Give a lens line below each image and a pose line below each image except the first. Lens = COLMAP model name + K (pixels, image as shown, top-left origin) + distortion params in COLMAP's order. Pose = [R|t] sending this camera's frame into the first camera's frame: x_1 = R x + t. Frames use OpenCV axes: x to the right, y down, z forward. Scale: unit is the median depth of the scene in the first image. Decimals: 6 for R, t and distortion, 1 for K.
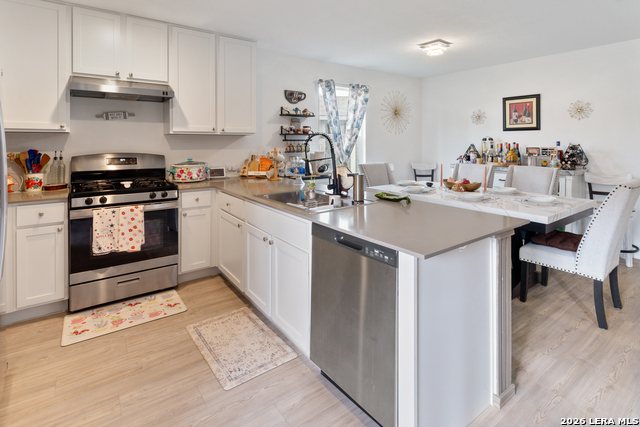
lens RADIAL K [[326.8, 0, 324.0], [0, 326.8, 144.7], [0, 0, 1]] dist [0.000038, 0.000022]
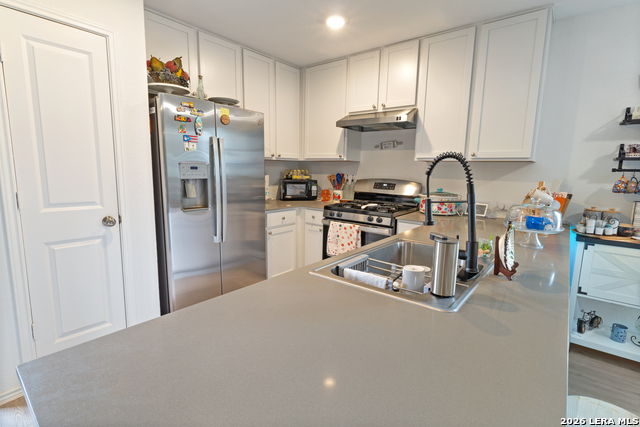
lens RADIAL K [[305.1, 0, 322.2], [0, 305.1, 213.7], [0, 0, 1]] dist [0.001753, 0.000221]
pose [[0.254504, 0.149654, -0.955422, 0.302948], [-0.026448, 0.988661, 0.147815, -0.004157], [0.966710, -0.012350, 0.255576, 0.455891]]
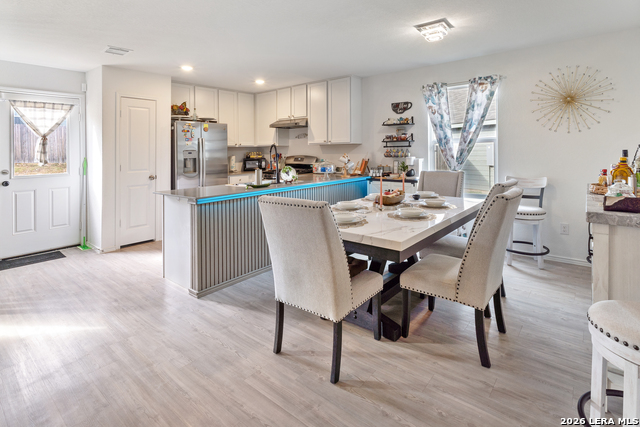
lens RADIAL K [[326.8, 0, 324.0], [0, 326.8, 144.7], [0, 0, 1]] dist [0.000038, 0.000022]
pose [[0.243627, -0.019442, -0.969674, 1.148141], [0.009817, 0.999797, -0.017580, -0.002837], [0.969819, -0.005236, 0.243768, 0.581843]]
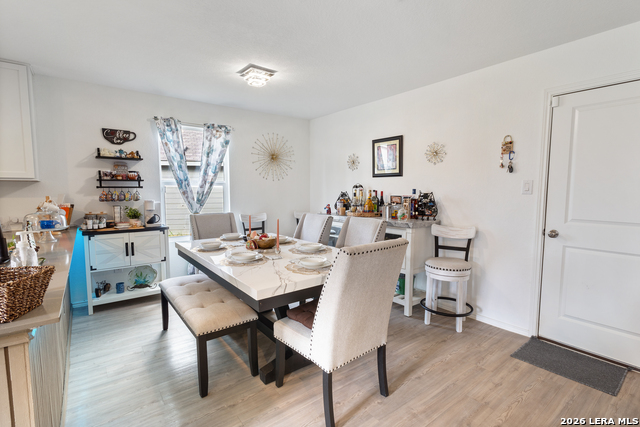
lens RADIAL K [[305.1, 0, 322.2], [0, 305.1, 213.7], [0, 0, 1]] dist [0.001753, 0.000221]
pose [[0.999640, -0.000281, 0.026839, 0.526595], [-0.001696, 0.997286, 0.073612, -0.004167], [-0.026786, -0.073631, 0.996926, 0.206272]]
